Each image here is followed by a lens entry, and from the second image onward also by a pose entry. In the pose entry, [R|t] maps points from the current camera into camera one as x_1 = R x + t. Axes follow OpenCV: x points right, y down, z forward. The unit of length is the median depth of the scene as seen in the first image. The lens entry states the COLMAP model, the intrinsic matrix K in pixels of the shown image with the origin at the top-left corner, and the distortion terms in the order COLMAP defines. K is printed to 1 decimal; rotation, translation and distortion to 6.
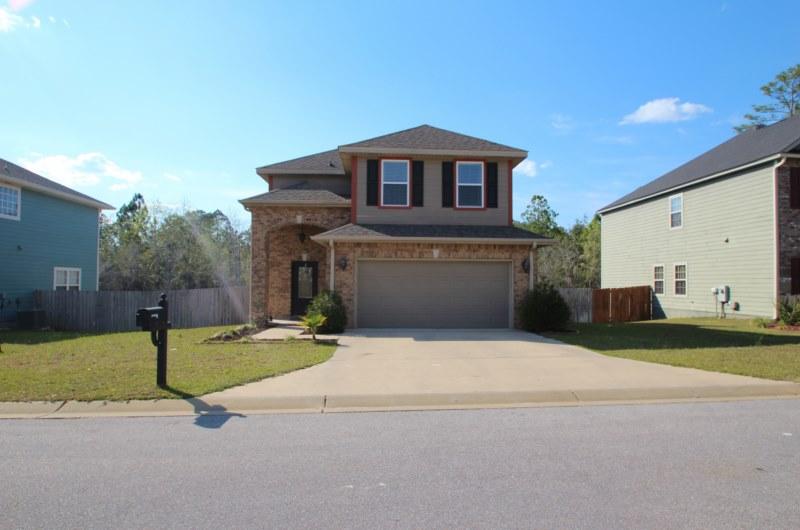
lens RADIAL K [[409.2, 0, 400.7], [0, 409.2, 264.3], [0, 0, 1]] dist [-0.016932, -0.001088]
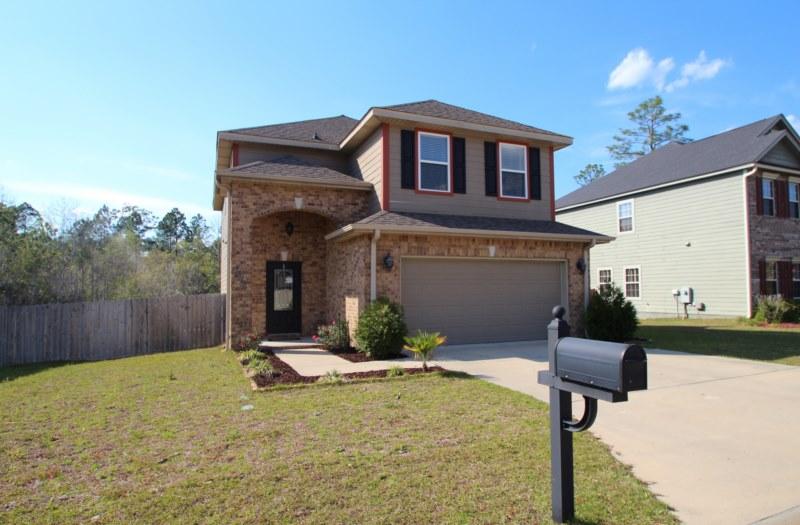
lens RADIAL K [[431.9, 0, 399.0], [0, 431.9, 265.3], [0, 0, 1]] dist [-0.022361, -0.000530]
pose [[0.955875, 0.003543, 0.293752, -0.287997], [0.000306, 0.999915, -0.013056, 0.011328], [-0.293773, 0.012570, 0.955792, 0.194644]]
